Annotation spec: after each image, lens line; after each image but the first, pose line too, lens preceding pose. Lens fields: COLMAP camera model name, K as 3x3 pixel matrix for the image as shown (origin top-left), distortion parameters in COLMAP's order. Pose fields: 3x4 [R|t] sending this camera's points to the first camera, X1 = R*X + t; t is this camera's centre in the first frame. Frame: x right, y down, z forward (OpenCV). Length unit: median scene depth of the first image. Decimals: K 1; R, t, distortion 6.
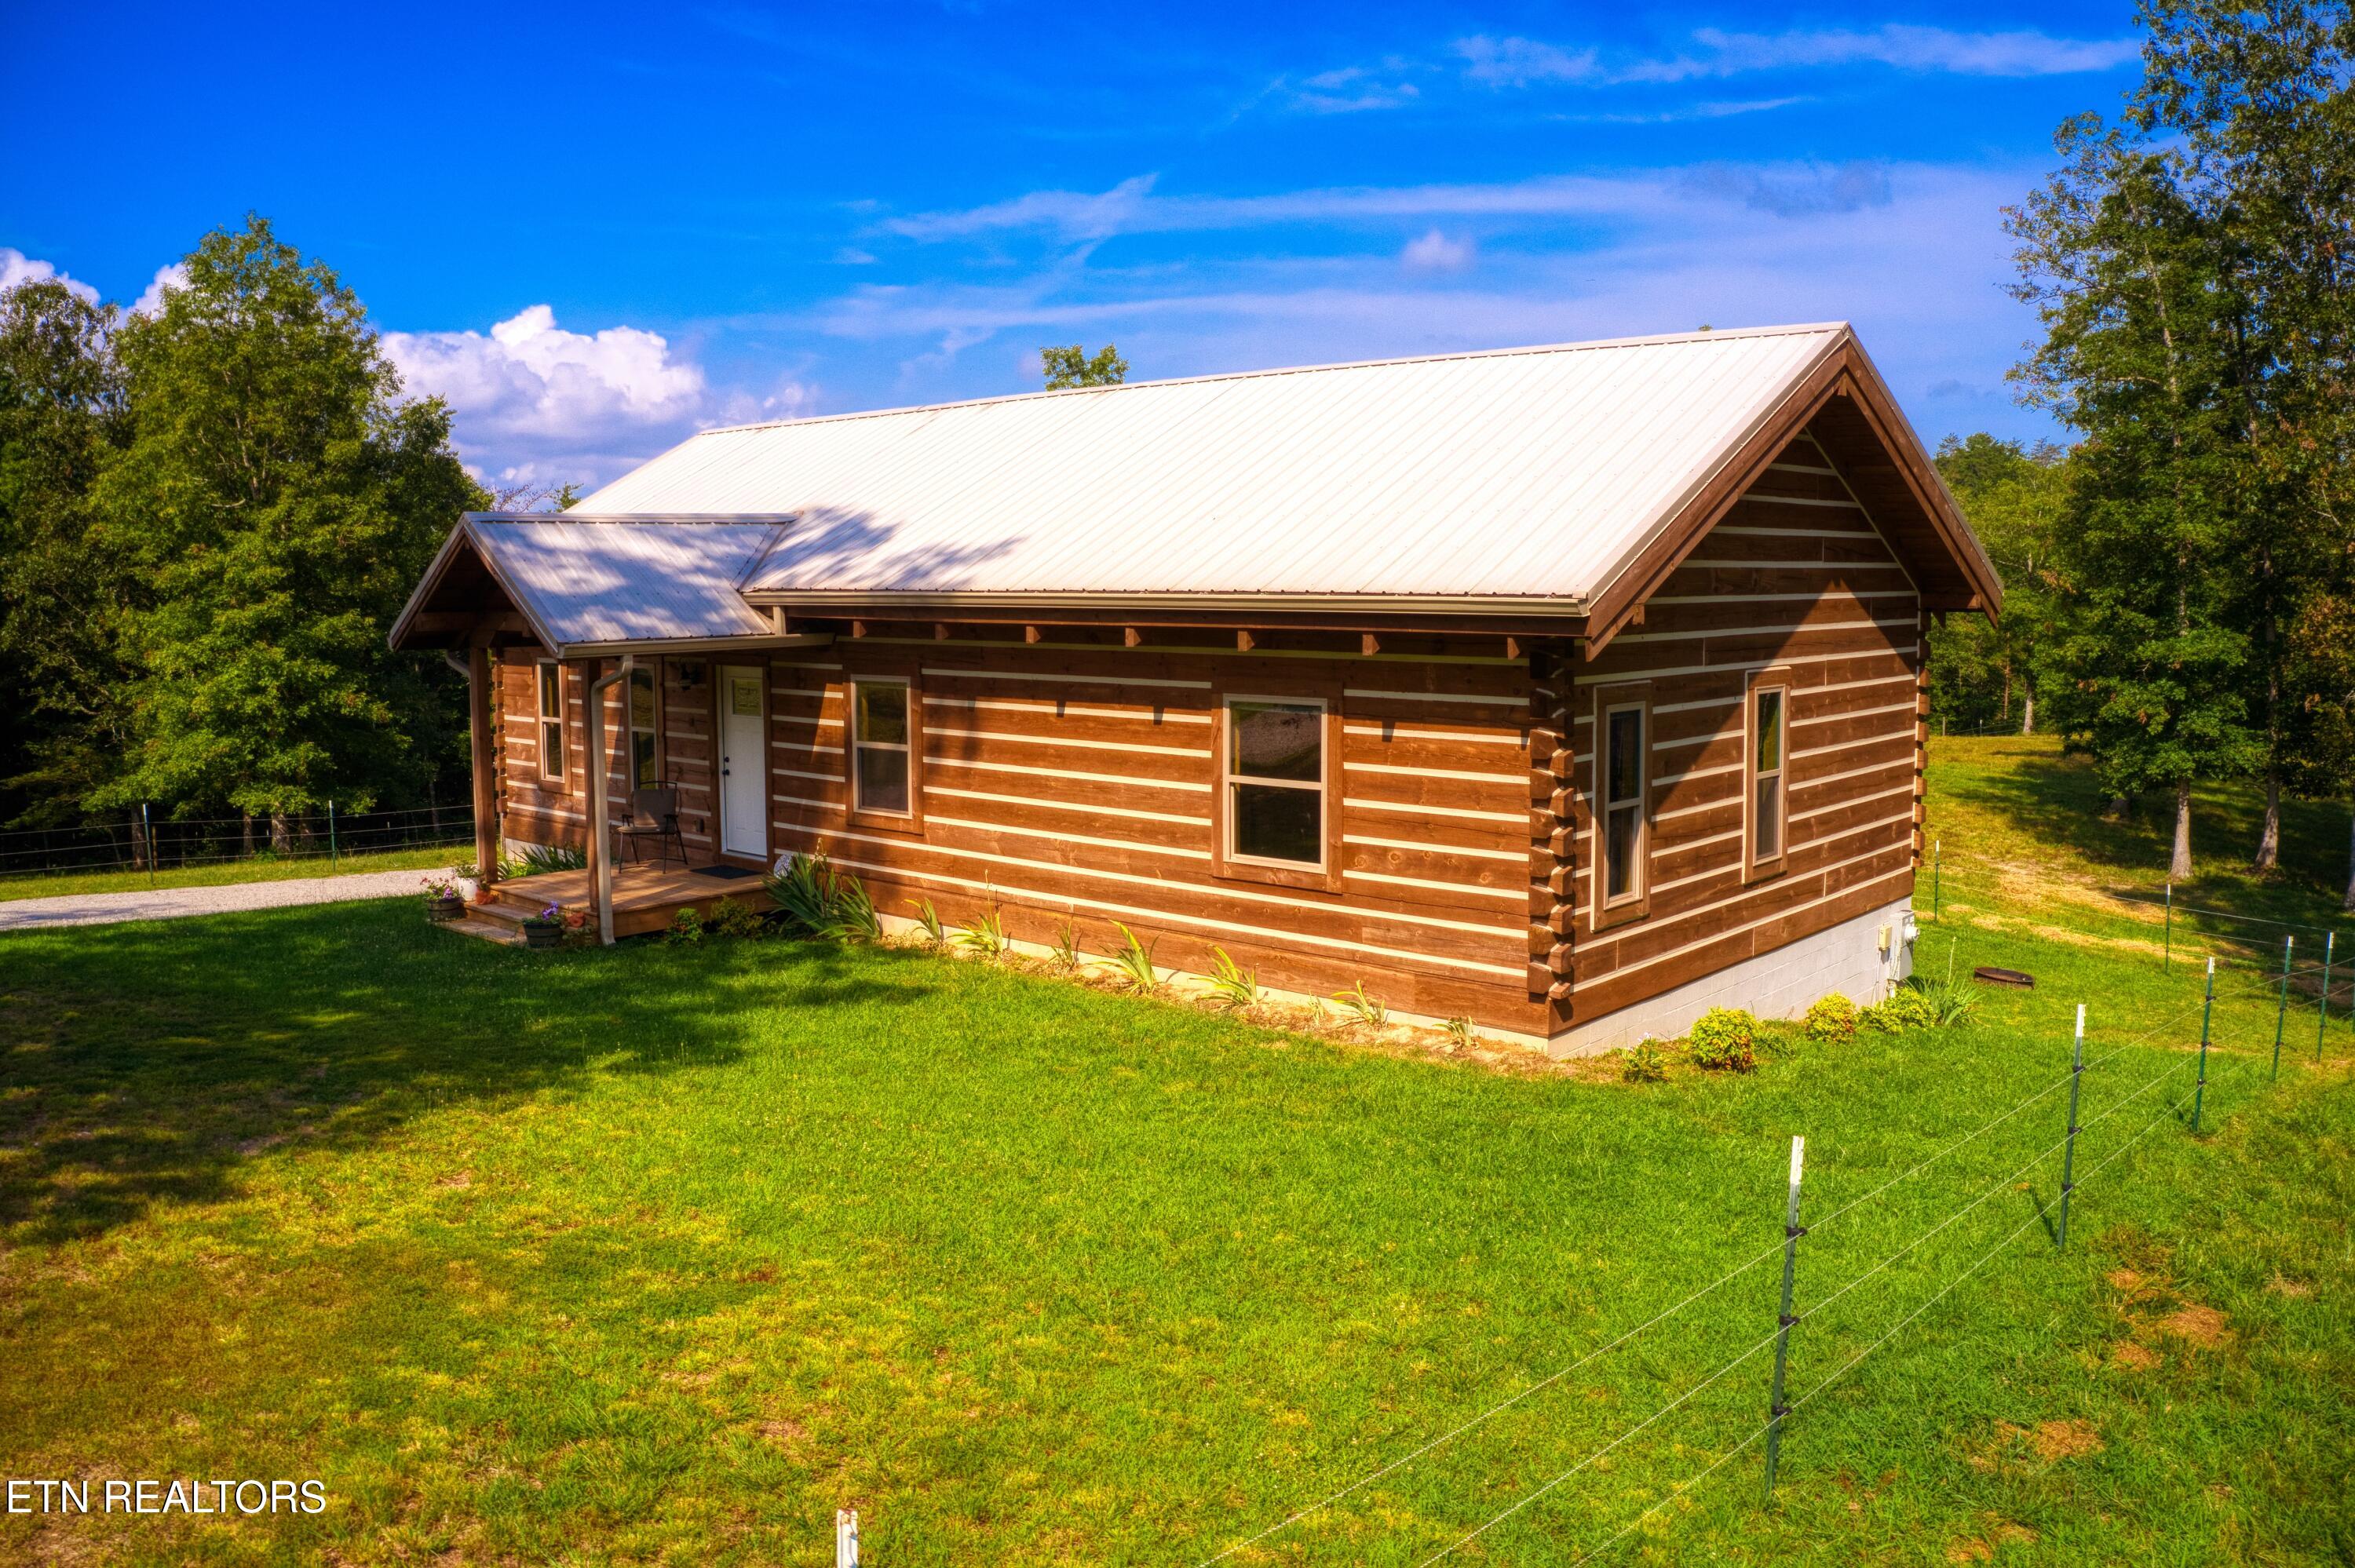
lens RADIAL K [[1860.7, 0, 1203.6], [0, 1860.7, 734.8], [0, 0, 1]] dist [-0.195165, 0.026657]
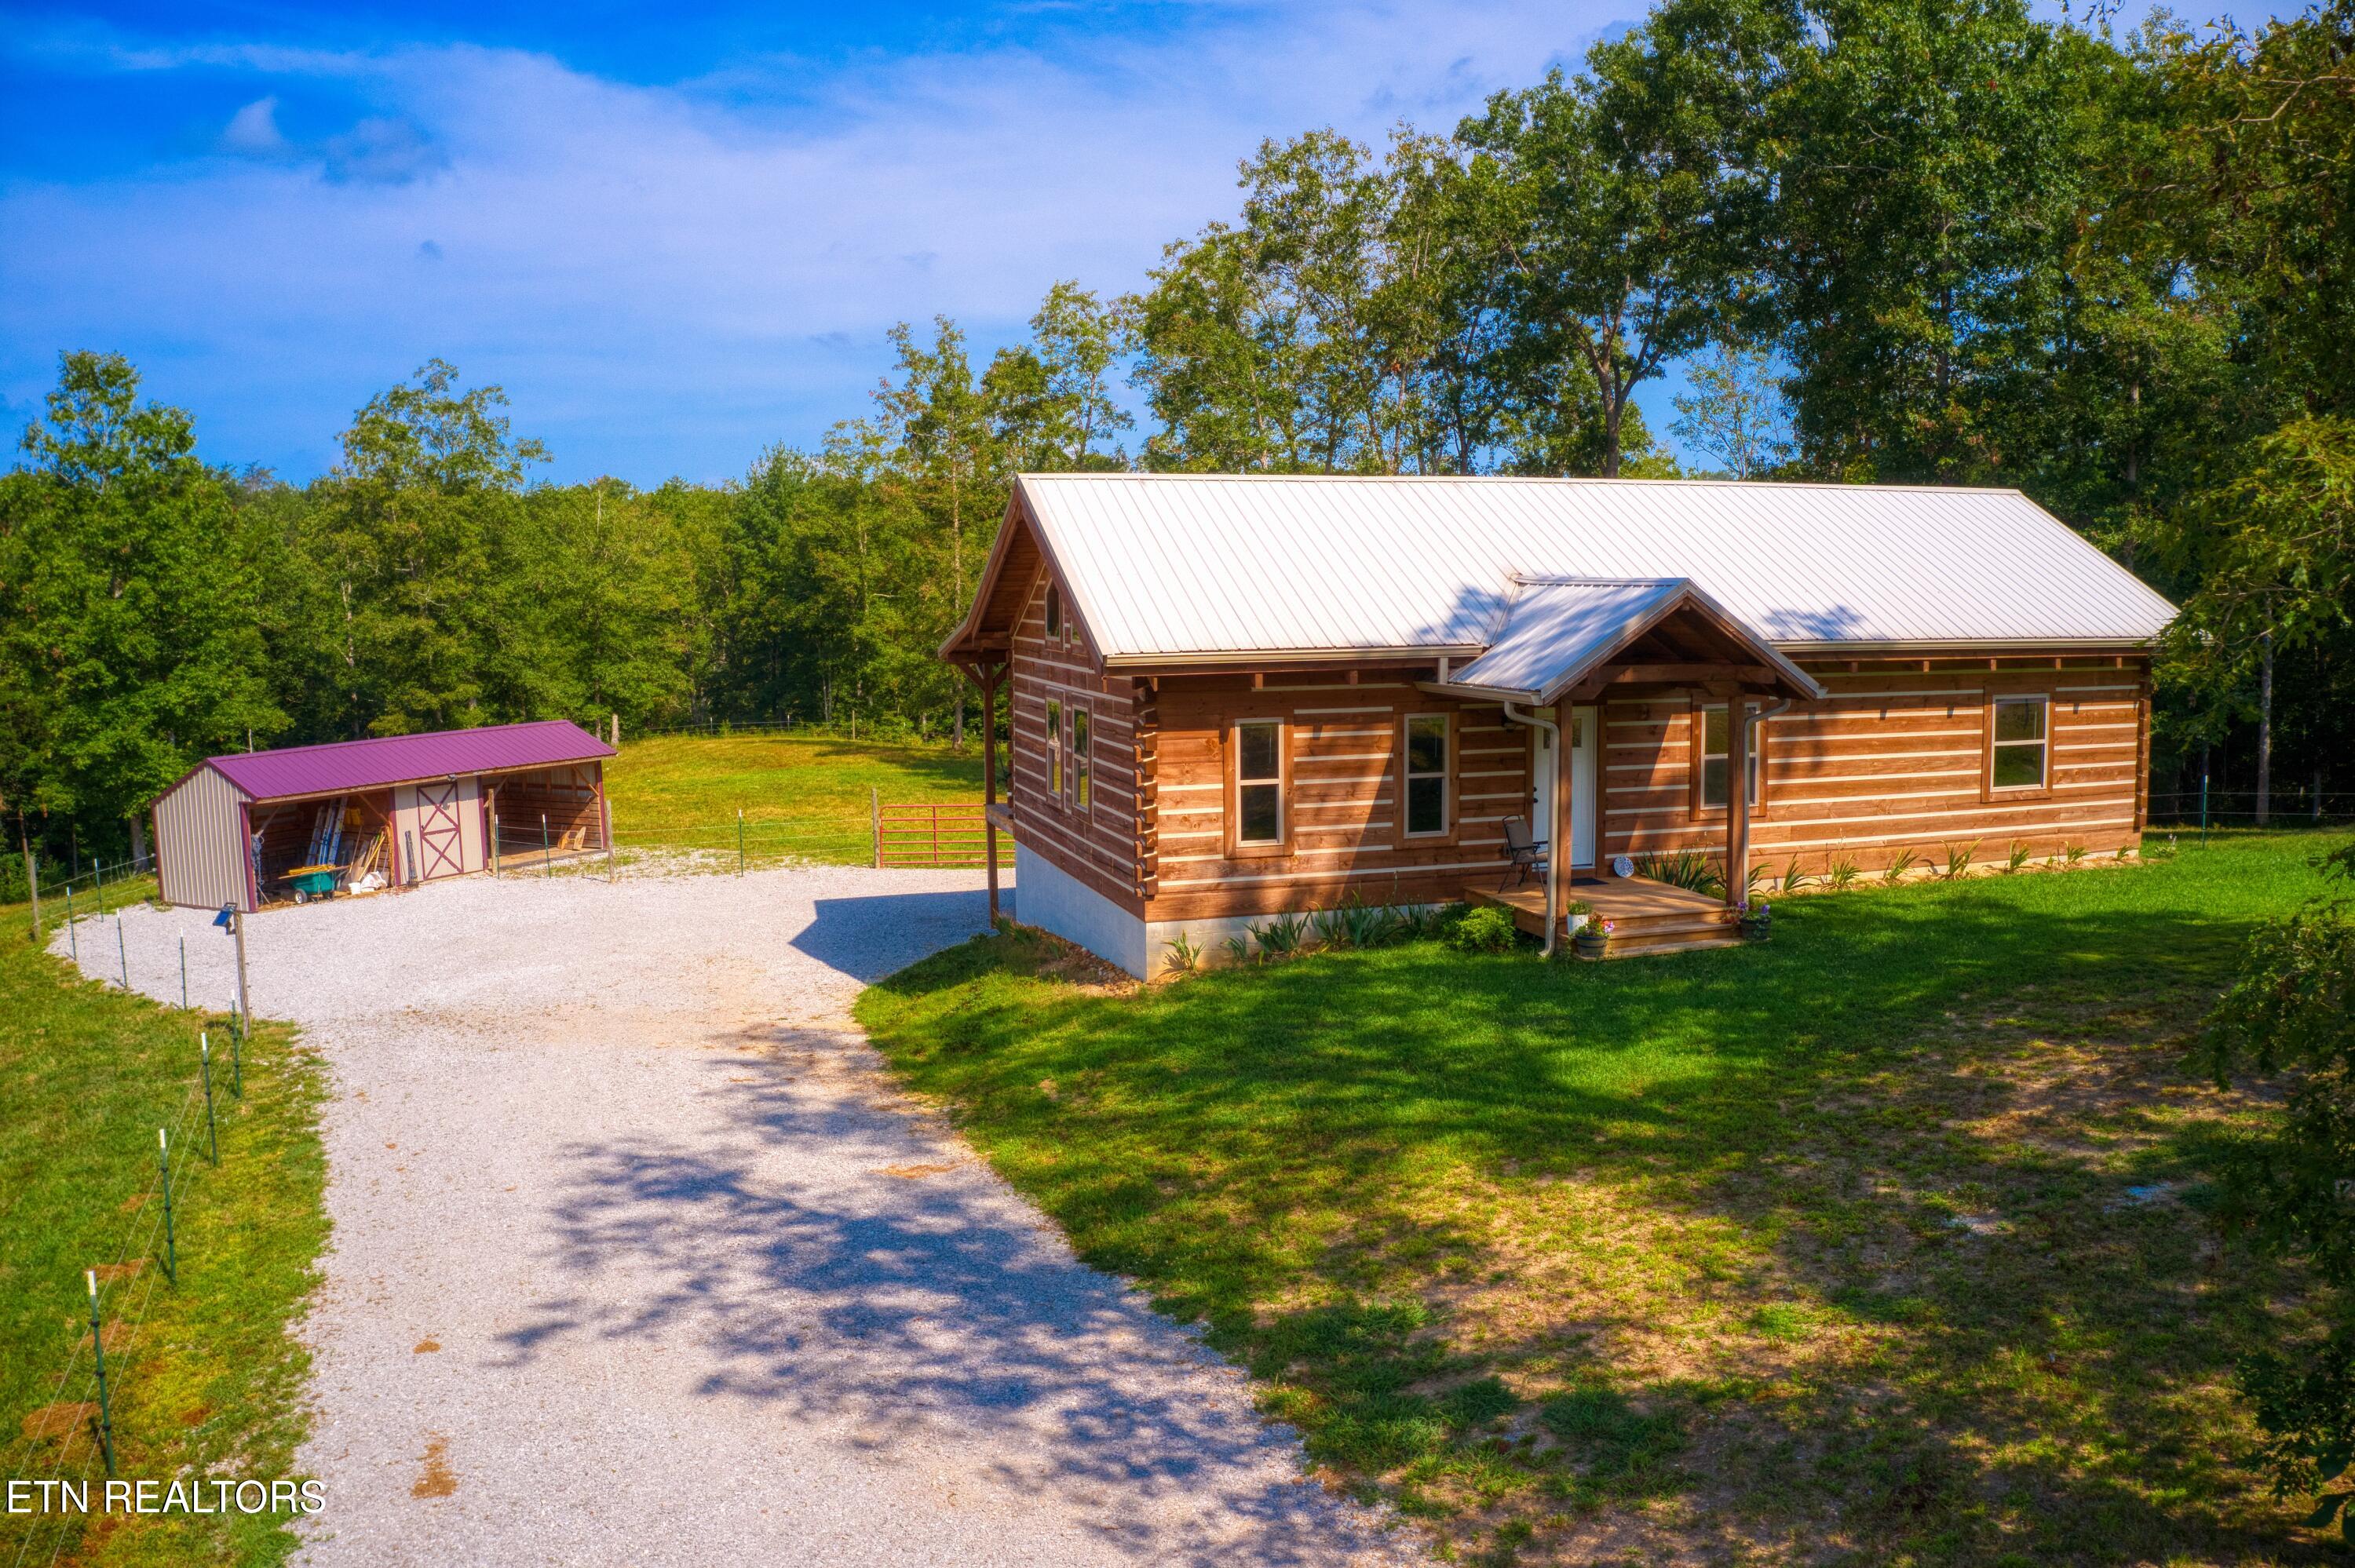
lens RADIAL K [[1860.7, 0, 1195.5], [0, 1860.7, 776.2], [0, 0, 1]] dist [-0.195165, 0.026657]
pose [[0.523707, -0.095334, 0.846548, -1.642012], [0.084266, 0.994642, 0.059882, -0.100220], [-0.847721, 0.039975, 0.528934, 0.686399]]
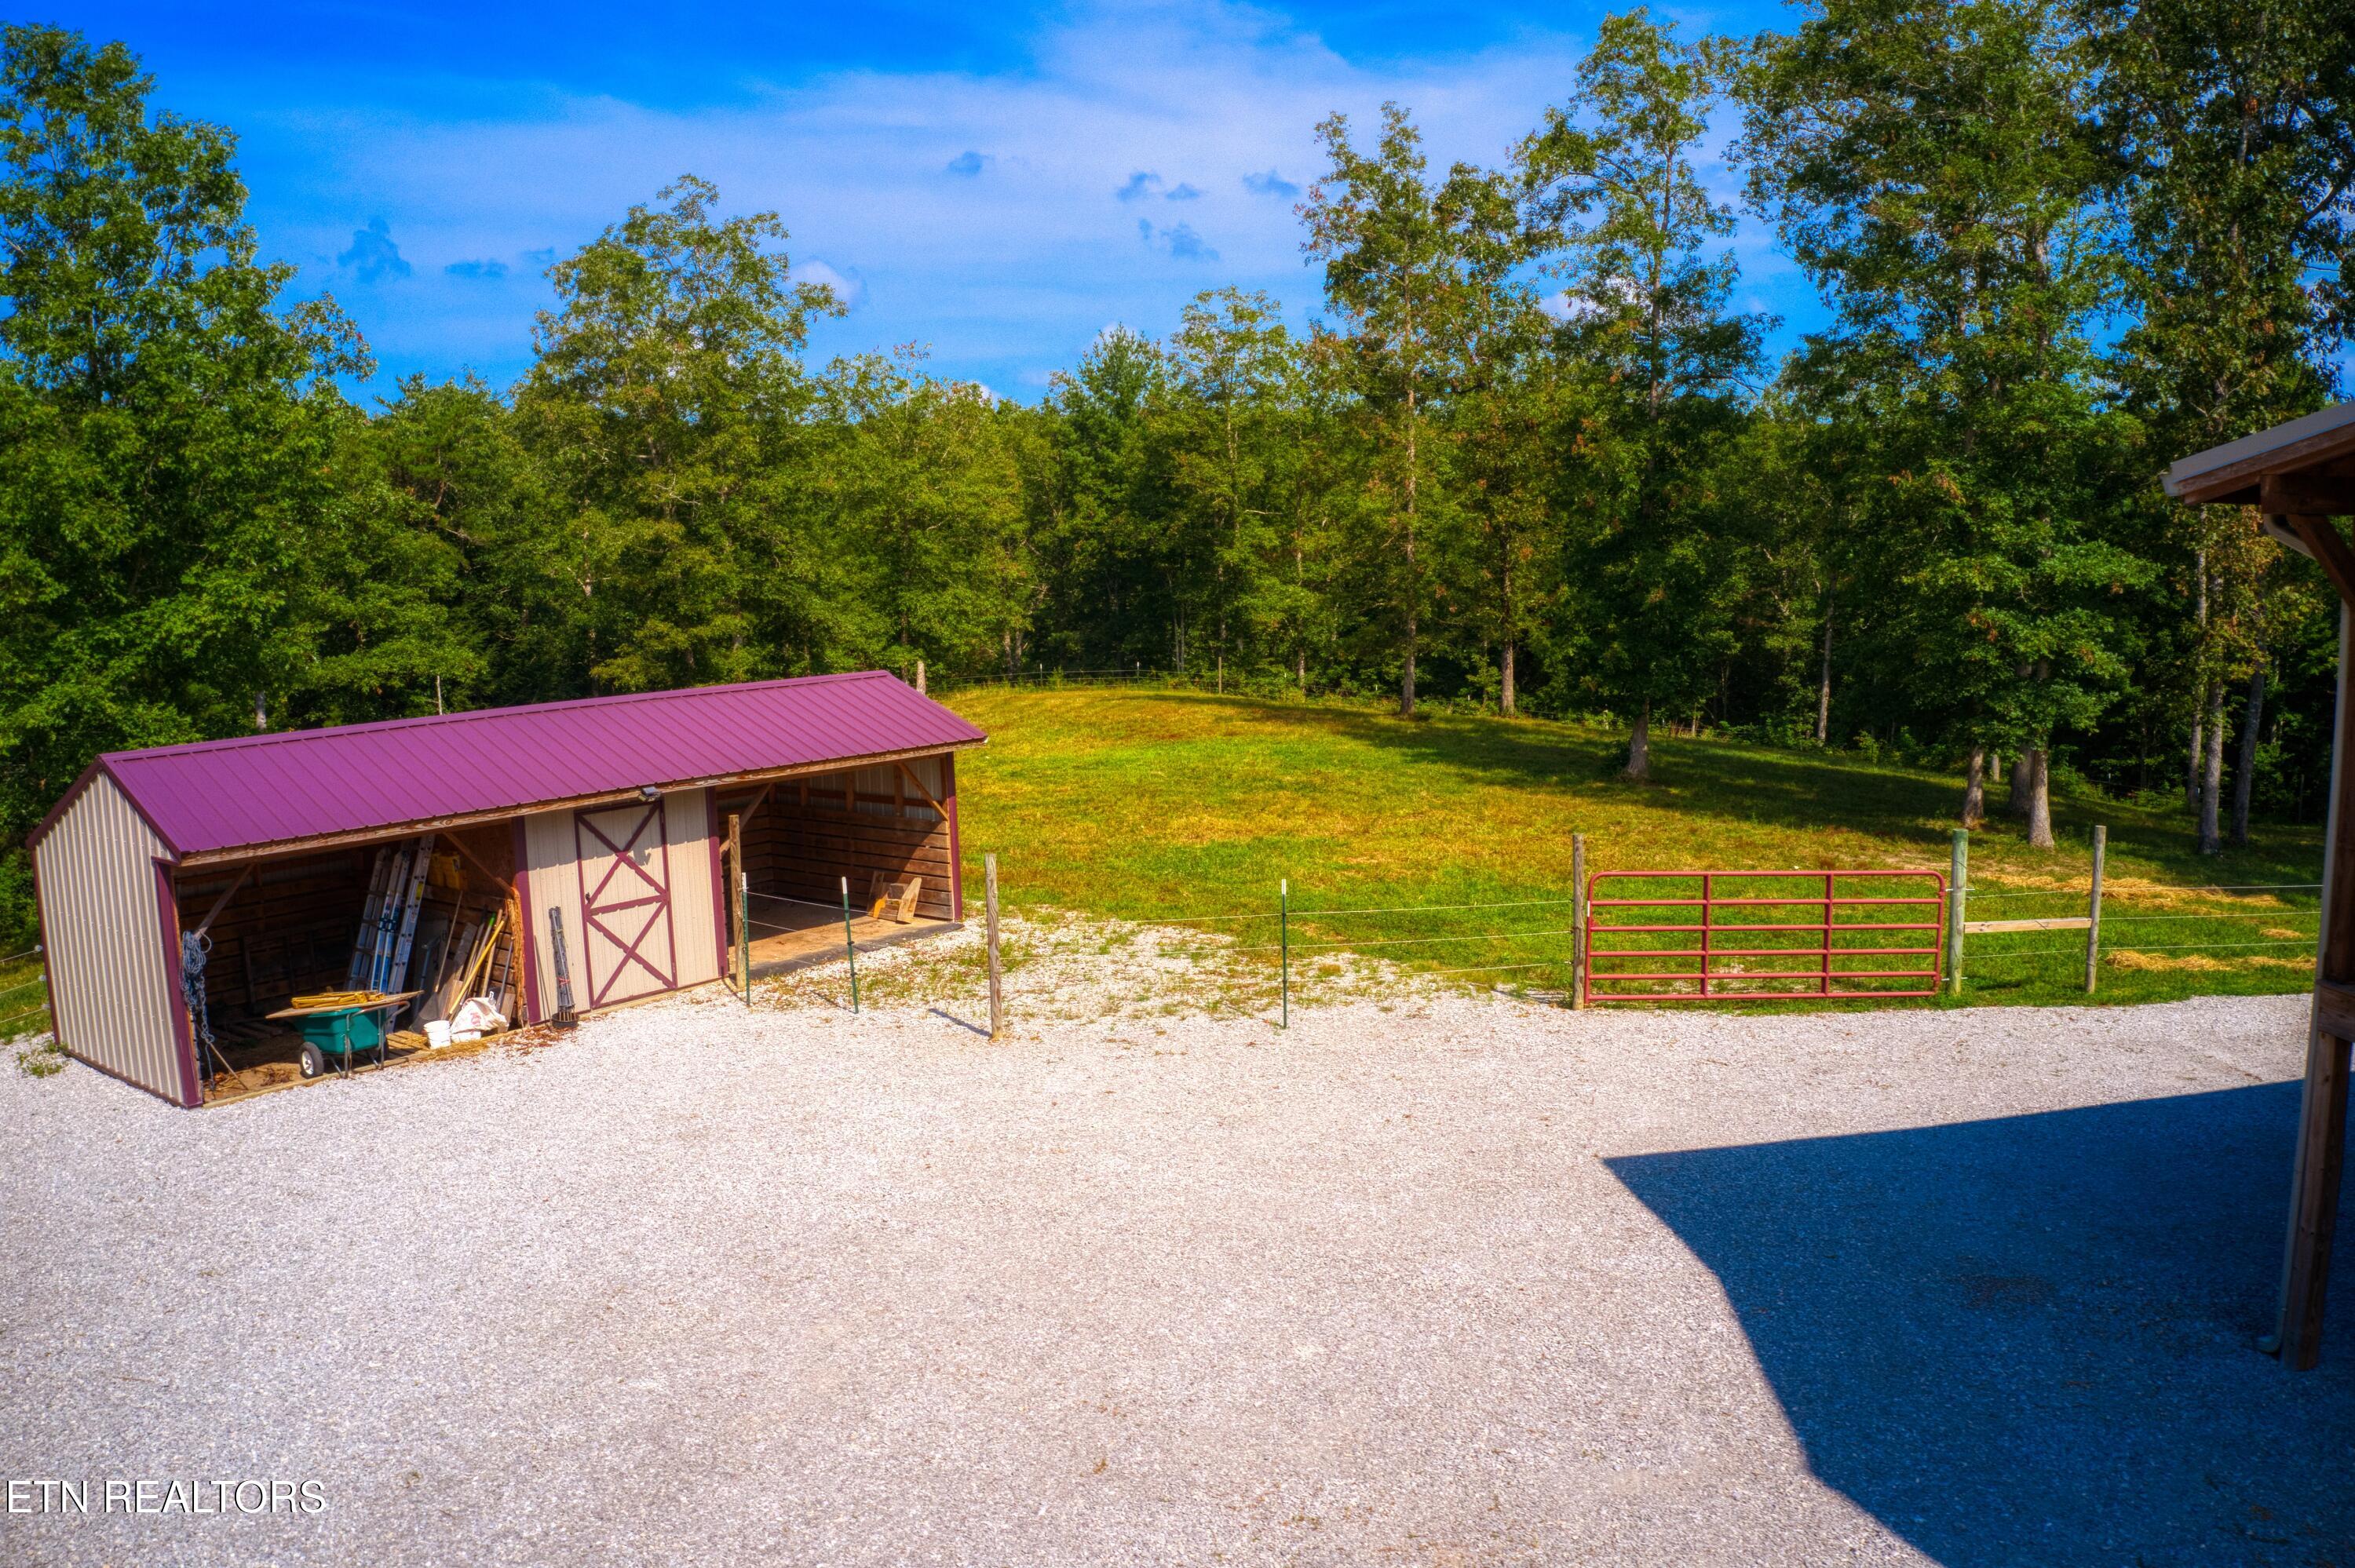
lens RADIAL K [[1860.7, 0, 1197.4], [0, 1860.7, 777.5], [0, 0, 1]] dist [-0.195165, 0.026657]
pose [[0.643125, -0.108751, 0.757999, -0.779960], [0.078144, 0.994017, 0.076312, -0.108553], [-0.761763, 0.010155, 0.647776, 1.788238]]
